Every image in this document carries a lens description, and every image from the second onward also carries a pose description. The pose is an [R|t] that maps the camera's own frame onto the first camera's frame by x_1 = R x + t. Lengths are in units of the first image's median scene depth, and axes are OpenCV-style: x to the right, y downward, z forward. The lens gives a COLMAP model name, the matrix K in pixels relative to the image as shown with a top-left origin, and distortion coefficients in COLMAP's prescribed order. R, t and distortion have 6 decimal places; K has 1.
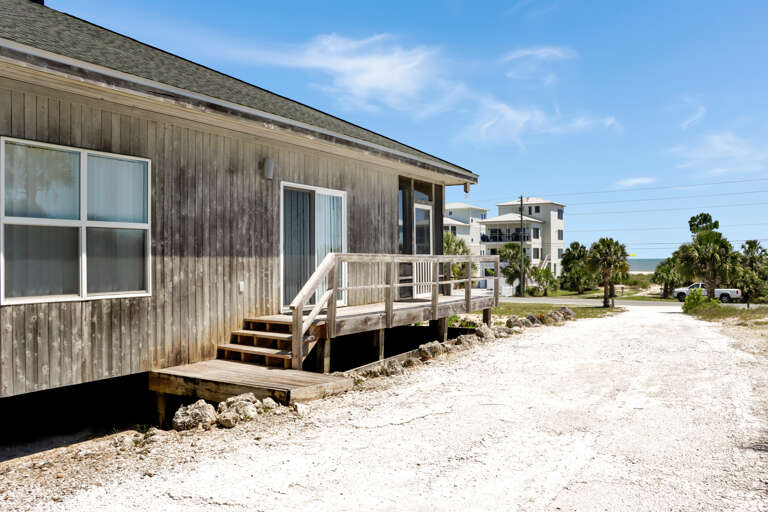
lens RADIAL K [[678.8, 0, 383.7], [0, 678.8, 256.8], [0, 0, 1]] dist [-0.106081, 0.029610]
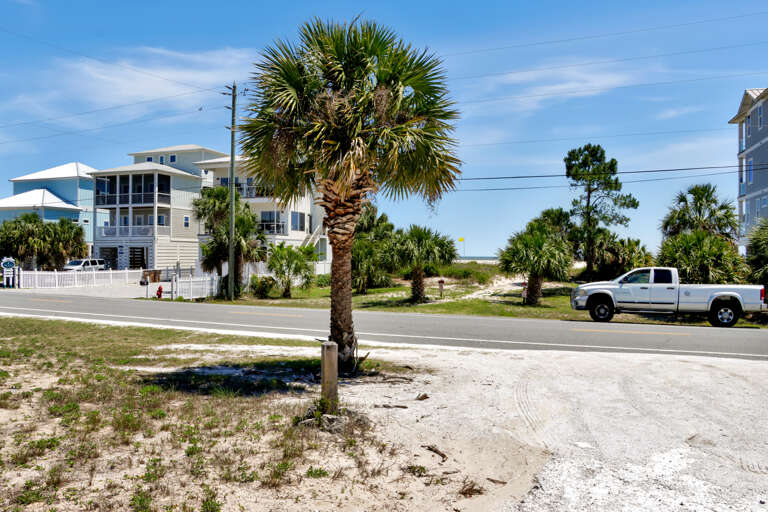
lens RADIAL K [[678.8, 0, 383.7], [0, 678.8, 256.9], [0, 0, 1]] dist [-0.106081, 0.029610]
pose [[0.969894, 0.012889, 0.243186, 0.193041], [-0.014361, 0.999888, 0.004282, 0.026051], [-0.243104, -0.007646, 0.969970, 0.525479]]
